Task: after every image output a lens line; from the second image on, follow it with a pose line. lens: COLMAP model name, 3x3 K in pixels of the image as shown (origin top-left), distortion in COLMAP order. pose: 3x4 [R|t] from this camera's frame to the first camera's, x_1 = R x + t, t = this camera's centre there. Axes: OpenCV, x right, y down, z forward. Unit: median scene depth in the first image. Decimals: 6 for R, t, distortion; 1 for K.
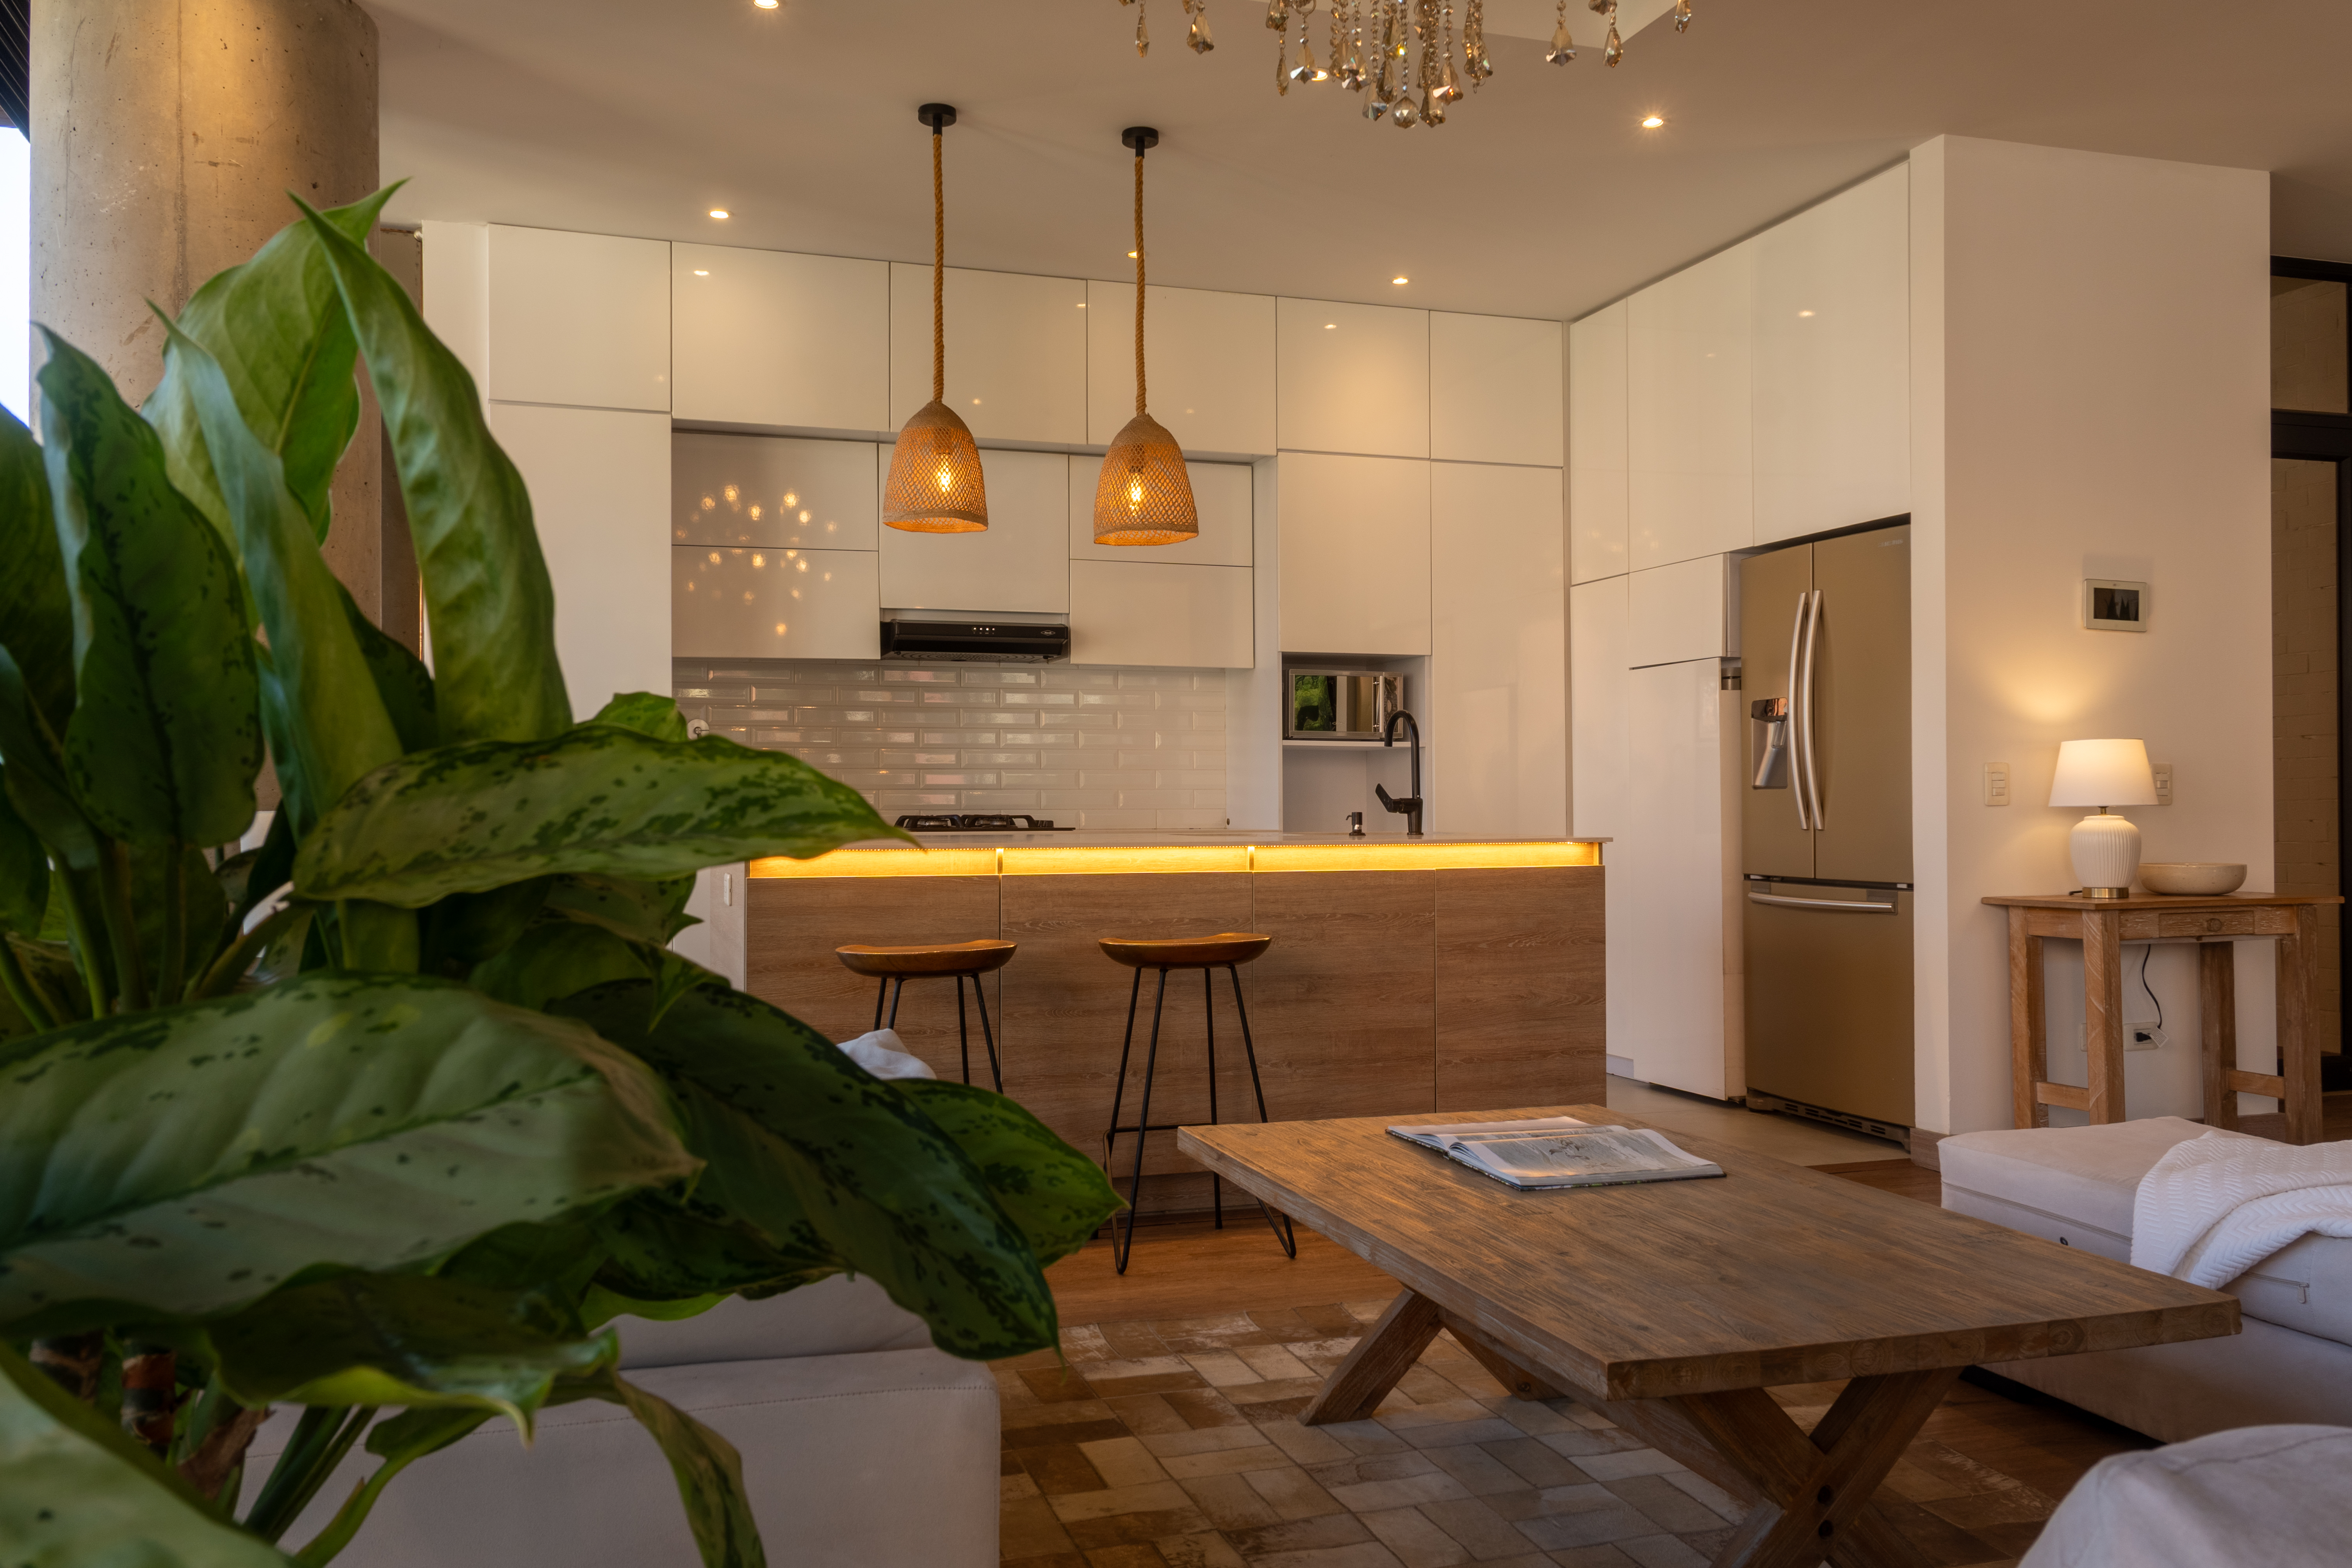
lens RADIAL K [[1852.7, 0, 1181.3], [0, 1852.7, 784.6], [0, 0, 1]] dist [0.014465, 0.015346]
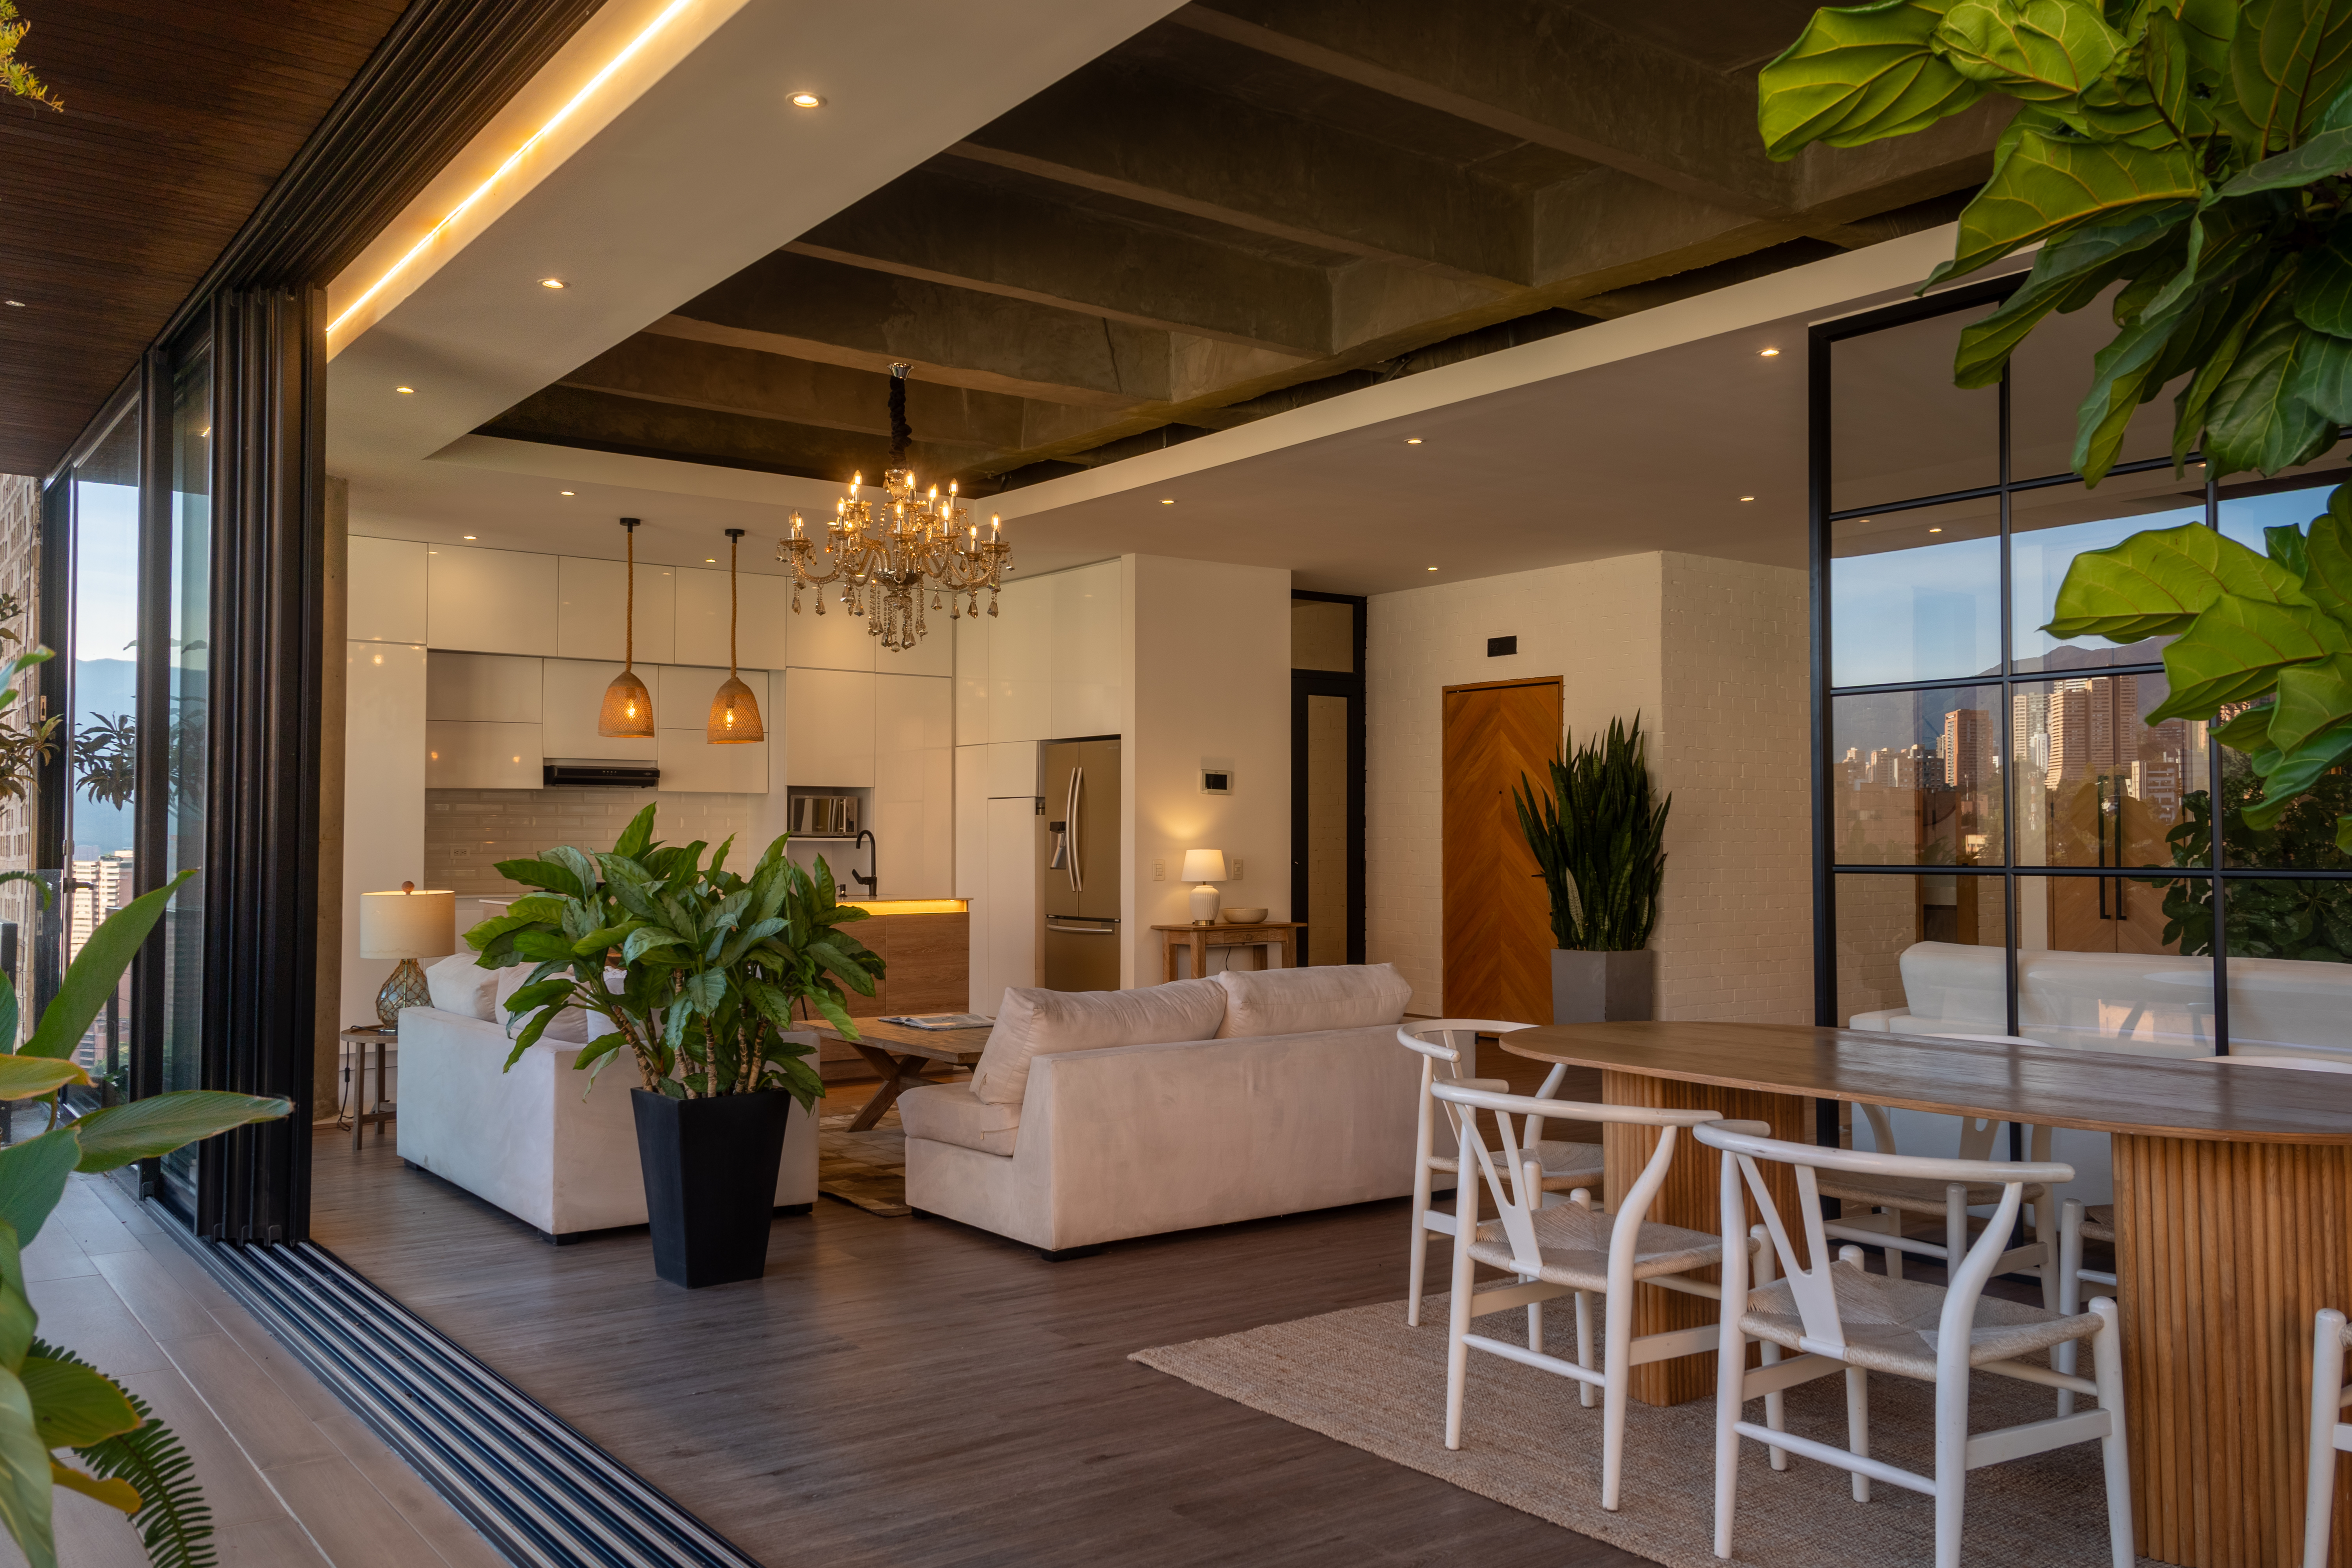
lens RADIAL K [[1876.8, 0, 1181.3], [0, 1876.8, 785.7], [0, 0, 1]] dist [0.018600, 0.013481]
pose [[0.947937, 0.013479, 0.318172, -0.199954], [-0.007828, 0.999788, -0.019031, -0.054804], [-0.318361, 0.015550, 0.947842, -0.987072]]
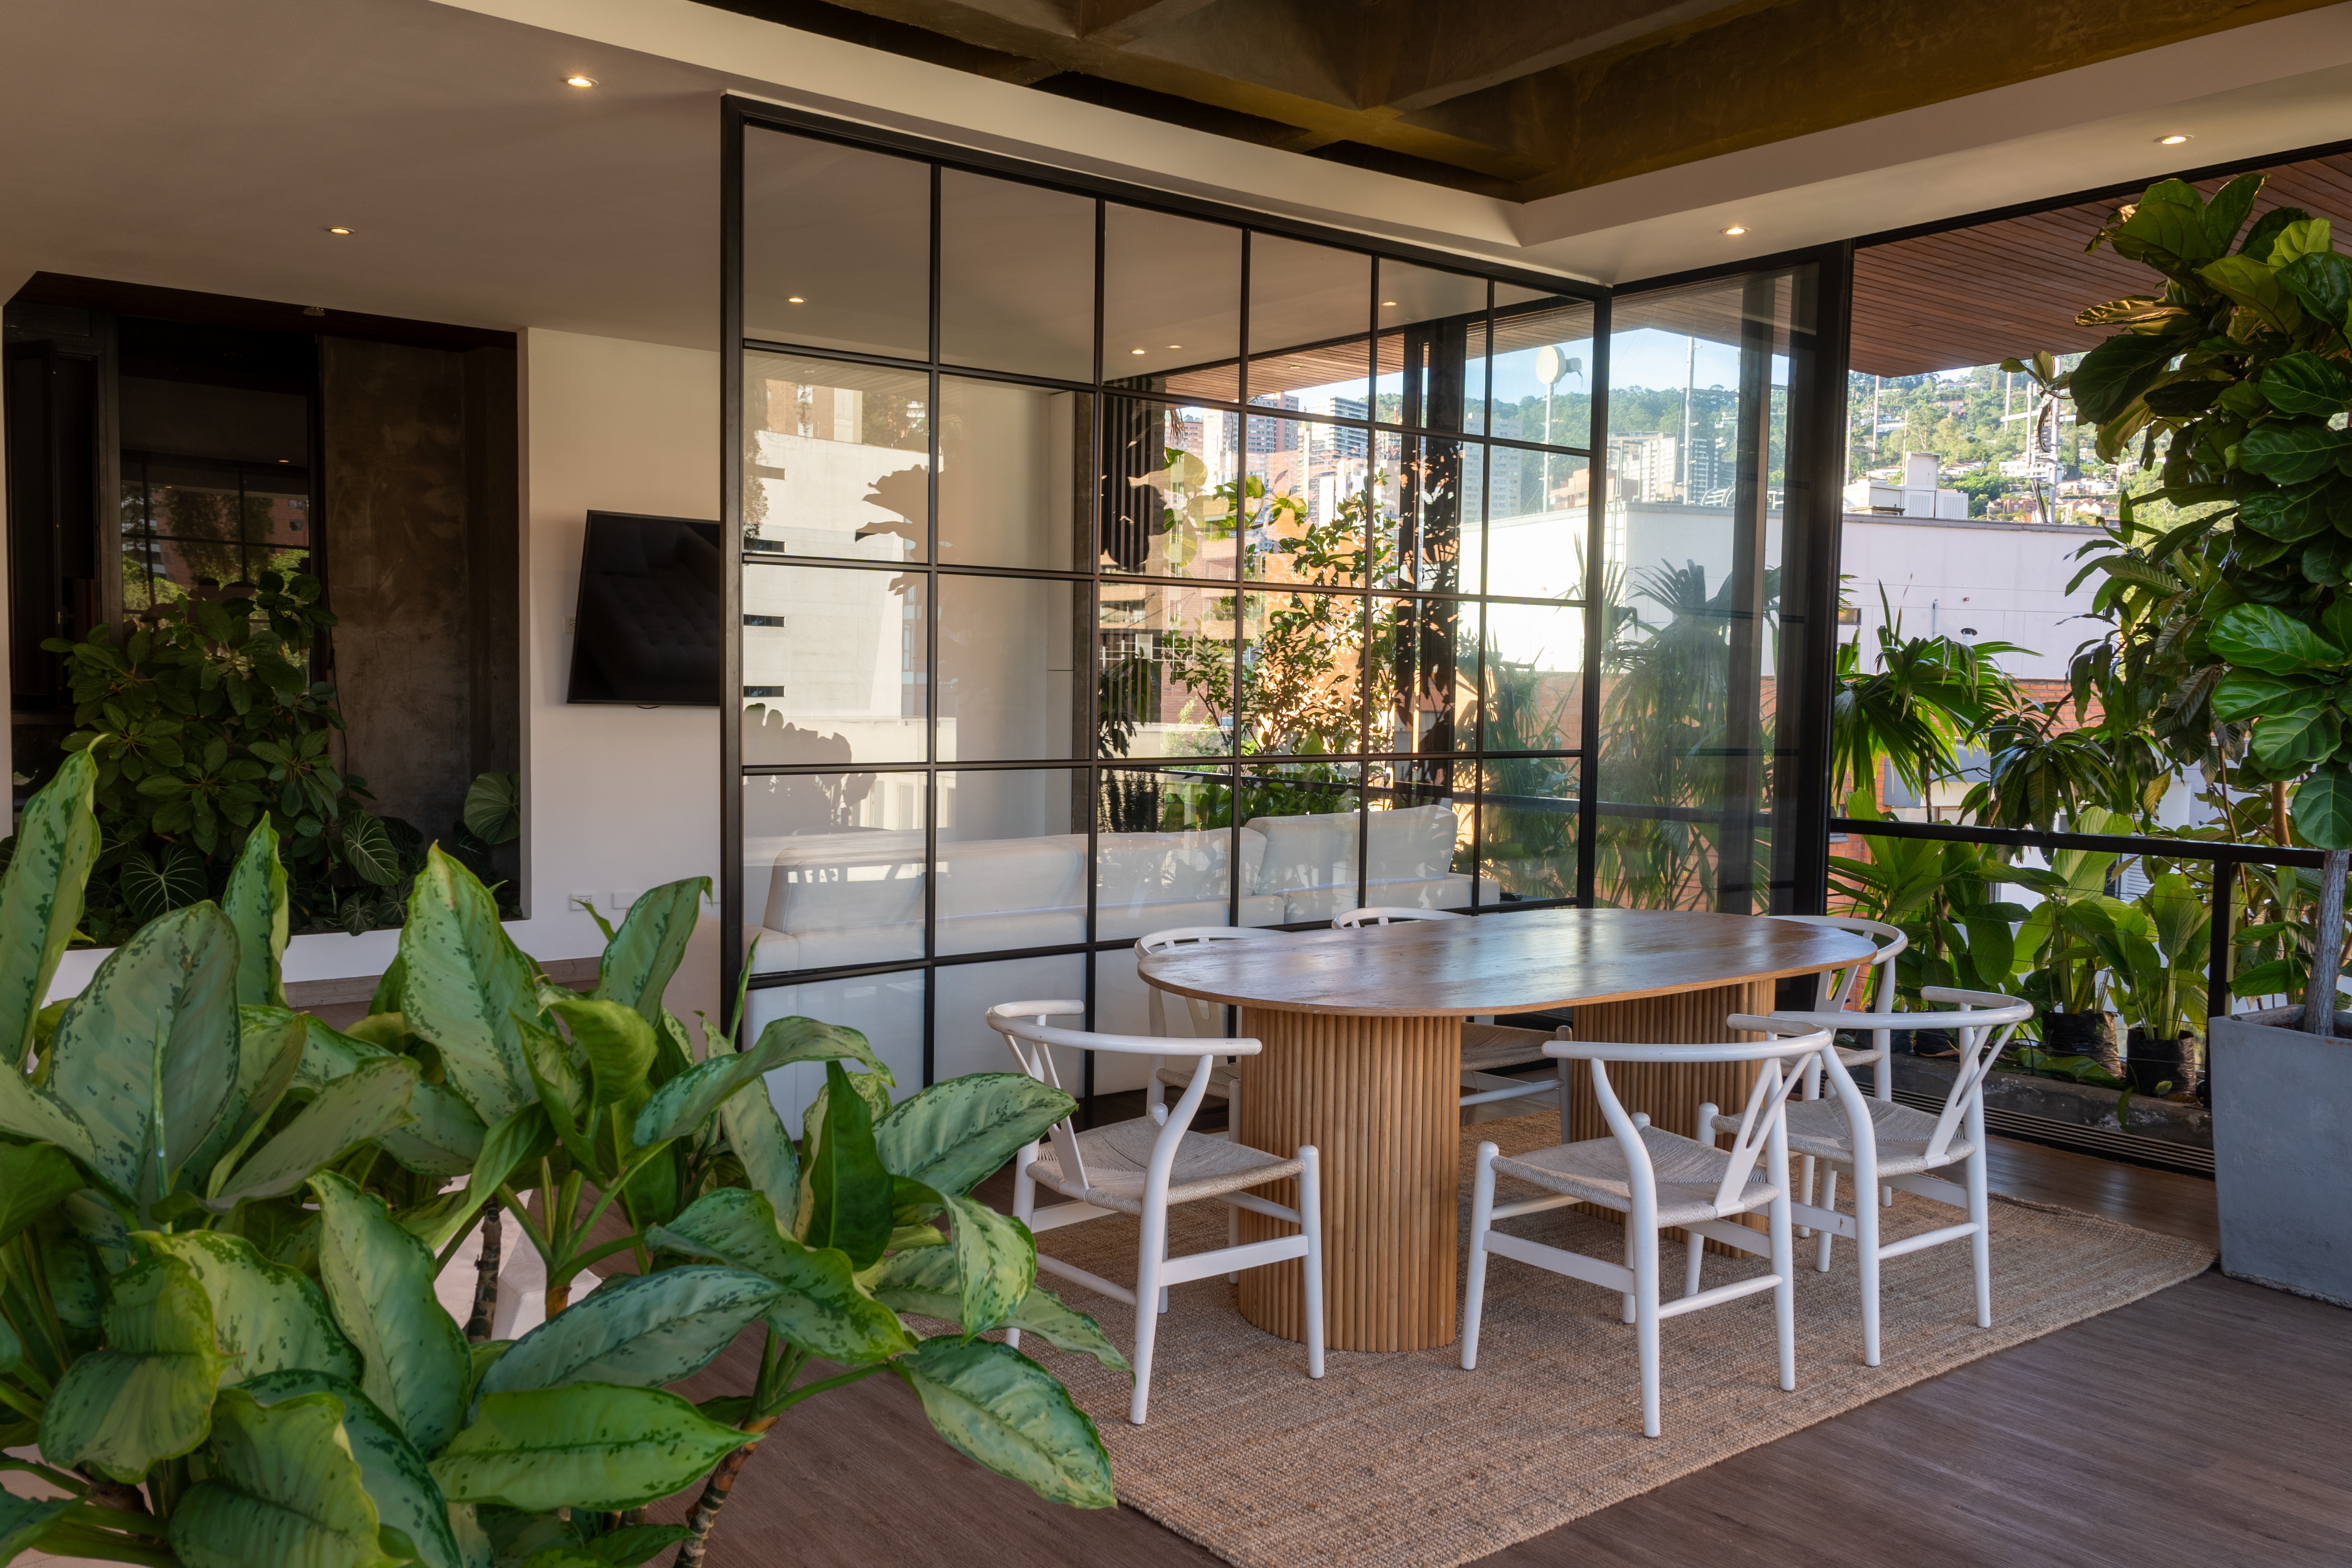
lens RADIAL K [[1876.8, 0, 1181.3], [0, 1876.8, 785.7], [0, 0, 1]] dist [0.018600, 0.013481]
pose [[-0.337608, -0.056619, 0.939582, -0.438417], [-0.028368, 0.998348, 0.049967, -0.076477], [-0.940859, -0.009785, -0.338657, 0.097177]]
